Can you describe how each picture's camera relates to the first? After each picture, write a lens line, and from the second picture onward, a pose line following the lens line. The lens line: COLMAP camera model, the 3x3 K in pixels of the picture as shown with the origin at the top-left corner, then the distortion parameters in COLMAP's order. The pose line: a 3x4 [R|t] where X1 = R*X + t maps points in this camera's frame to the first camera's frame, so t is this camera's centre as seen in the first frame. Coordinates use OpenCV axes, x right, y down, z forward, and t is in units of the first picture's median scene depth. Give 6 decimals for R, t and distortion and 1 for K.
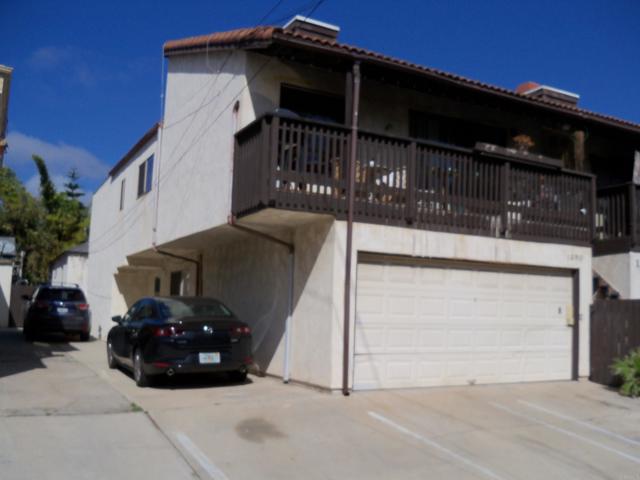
lens RADIAL K [[657.9, 0, 321.2], [0, 657.9, 243.5], [0, 0, 1]] dist [-0.246246, 0.310187]
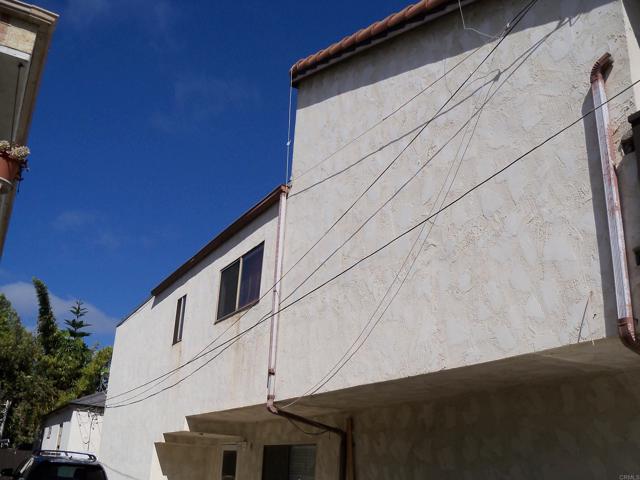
lens RADIAL K [[657.9, 0, 321.2], [0, 657.9, 243.5], [0, 0, 1]] dist [-0.246246, 0.310187]
pose [[0.999556, 0.027487, 0.011518, -0.107082], [-0.023886, 0.969993, -0.241956, 0.002839], [-0.017823, 0.241573, 0.970219, 0.209396]]
